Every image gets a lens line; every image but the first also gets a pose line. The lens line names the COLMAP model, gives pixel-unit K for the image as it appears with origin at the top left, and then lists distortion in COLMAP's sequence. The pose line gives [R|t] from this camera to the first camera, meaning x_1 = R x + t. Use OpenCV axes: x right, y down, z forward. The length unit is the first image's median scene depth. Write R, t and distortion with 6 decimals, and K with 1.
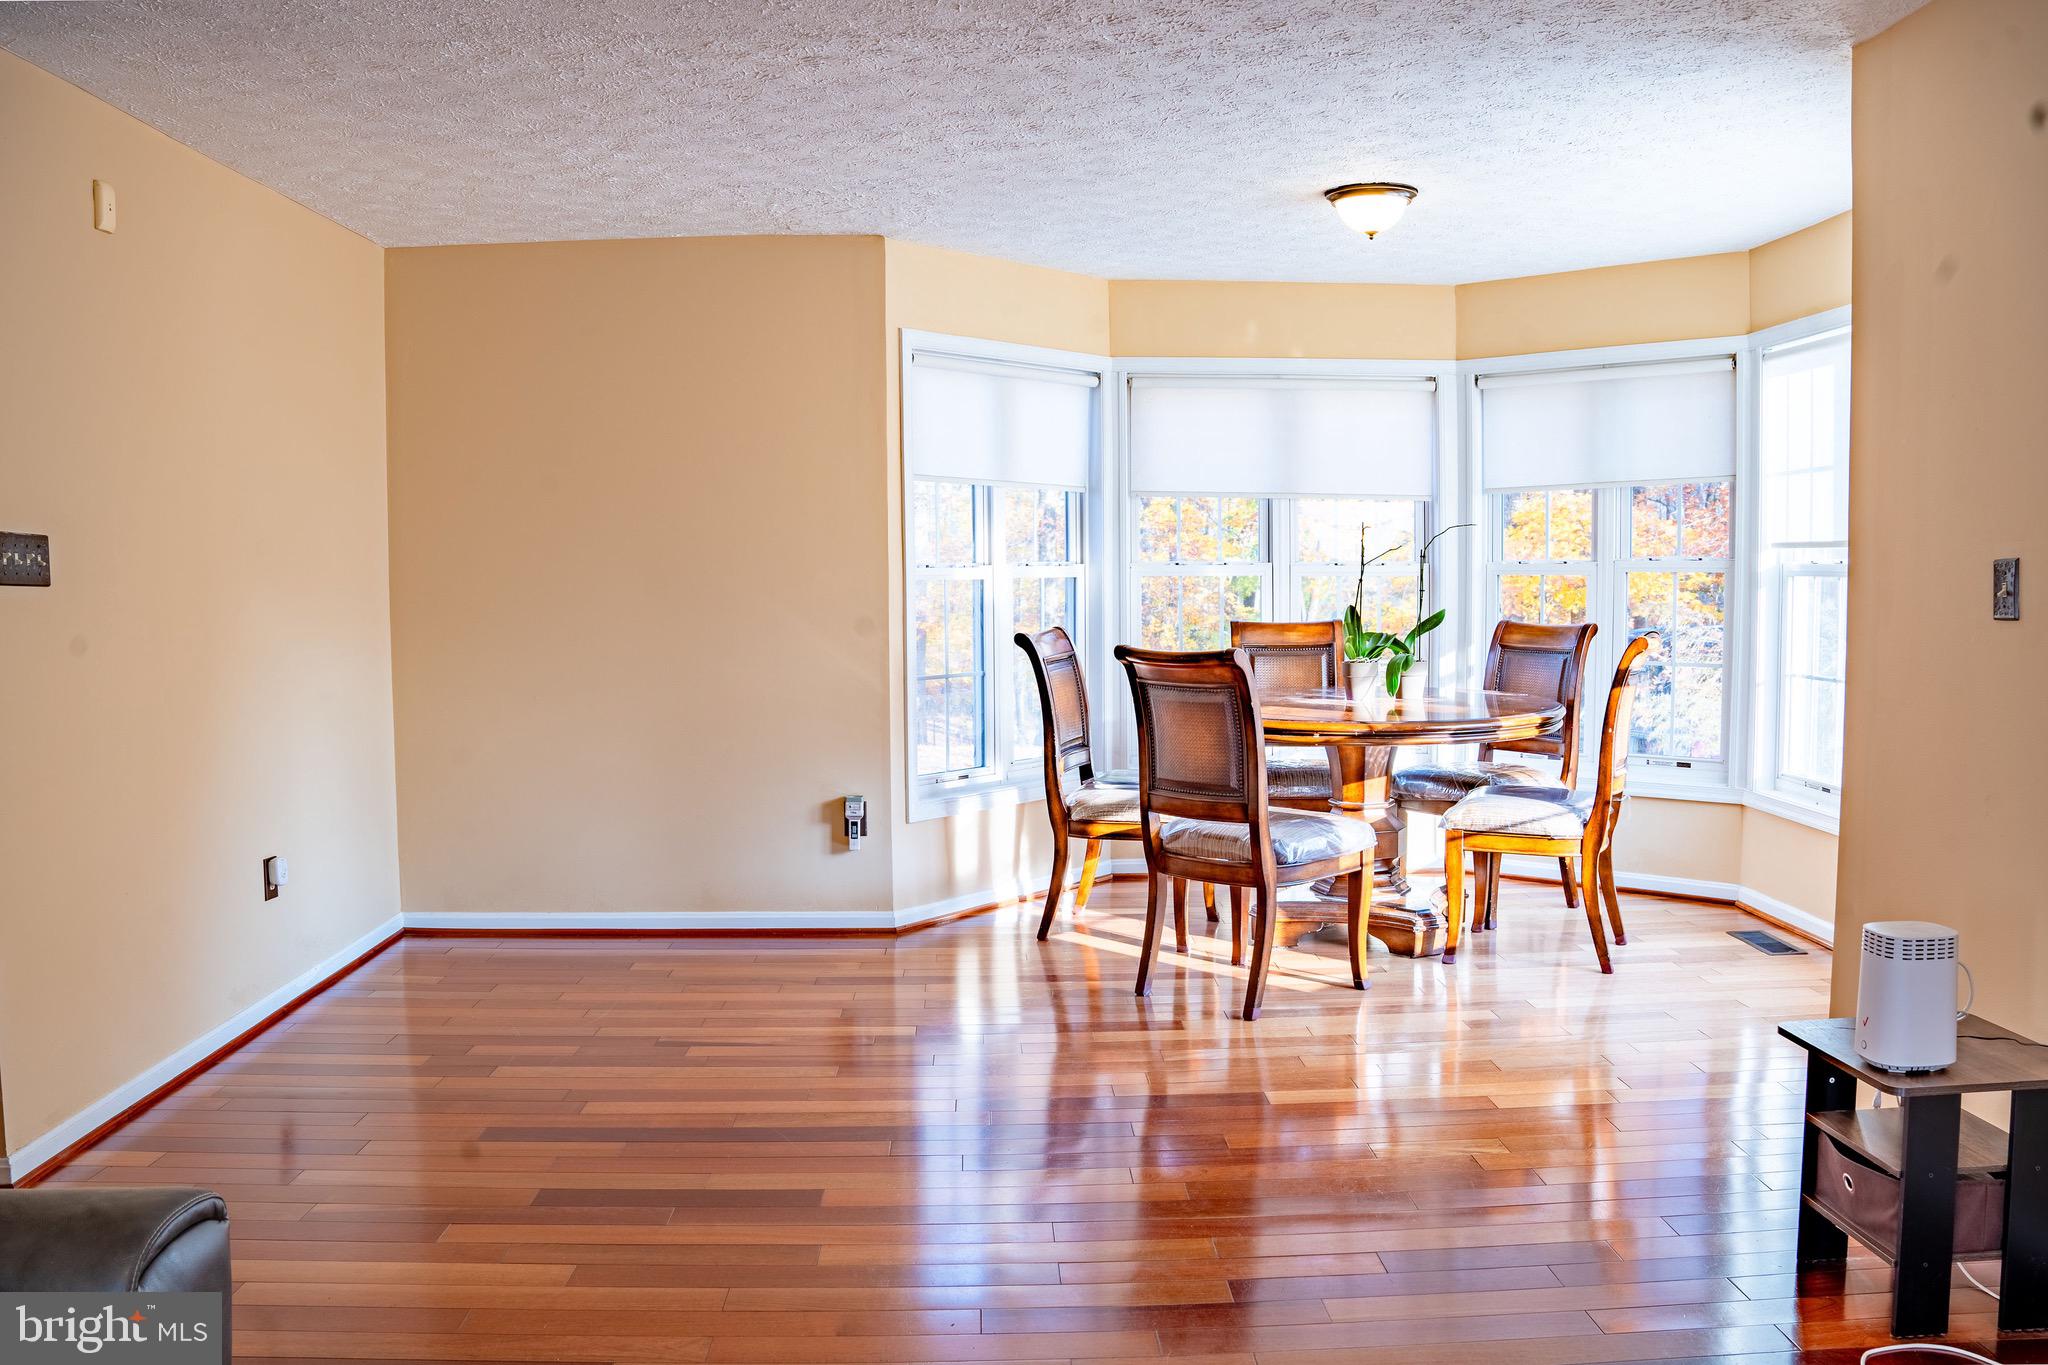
lens RADIAL K [[1624.1, 0, 1025.1], [0, 1624.1, 689.9], [0, 0, 1]] dist [-0.194134, 0.132802]
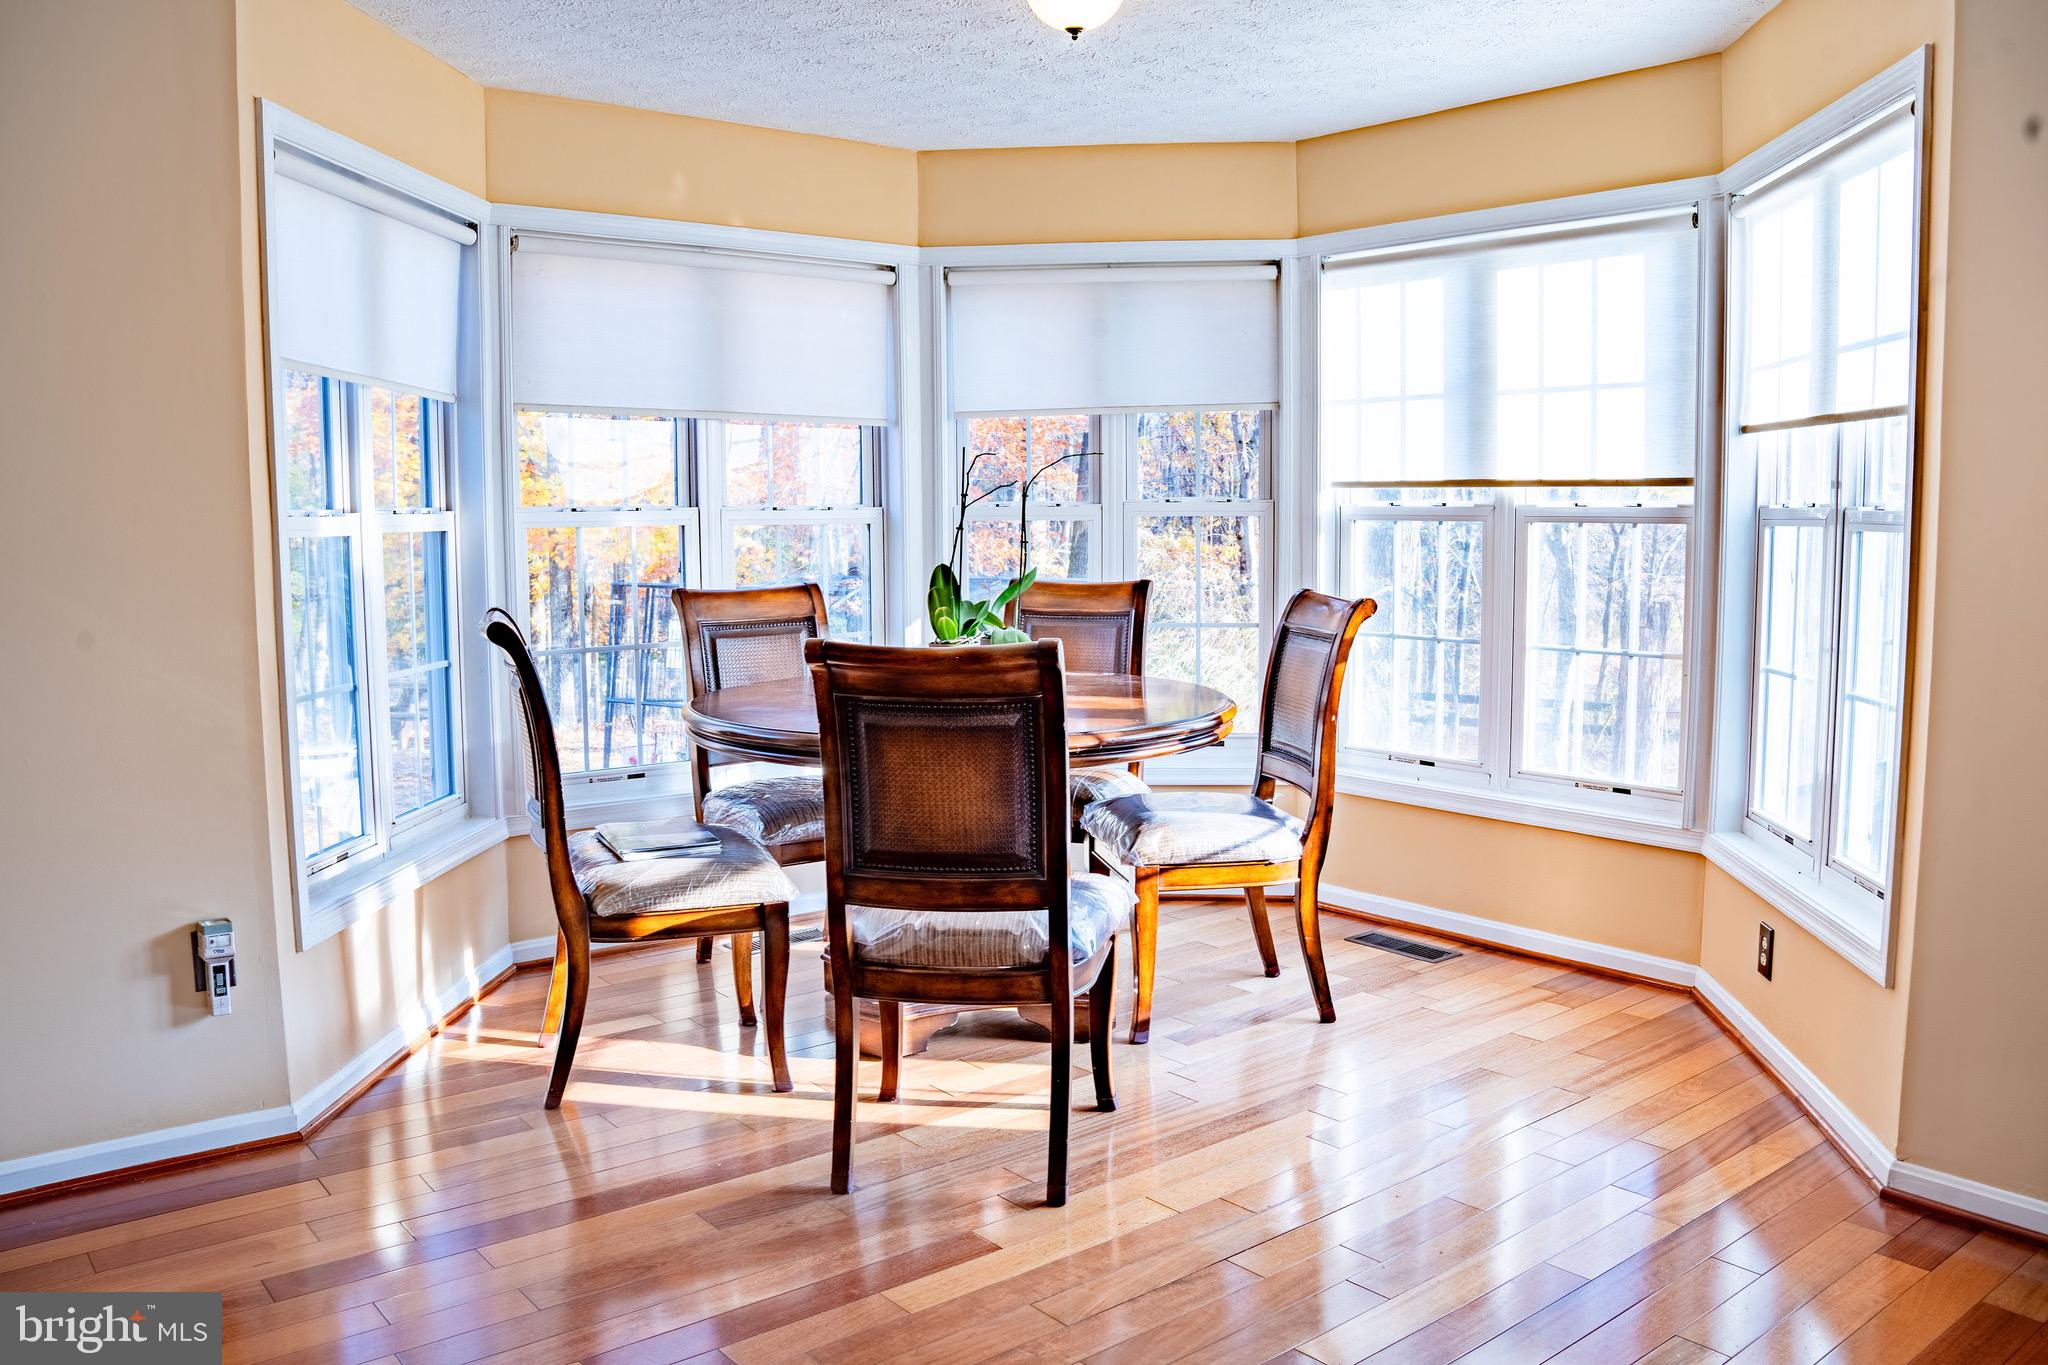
lens RADIAL K [[1624.1, 0, 1025.1], [0, 1624.1, 689.9], [0, 0, 1]] dist [-0.194134, 0.132802]
pose [[0.797985, -0.062527, 0.599425, -0.199115], [0.044652, 0.998004, 0.044659, -0.026760], [-0.601020, -0.008872, 0.799184, 0.395433]]
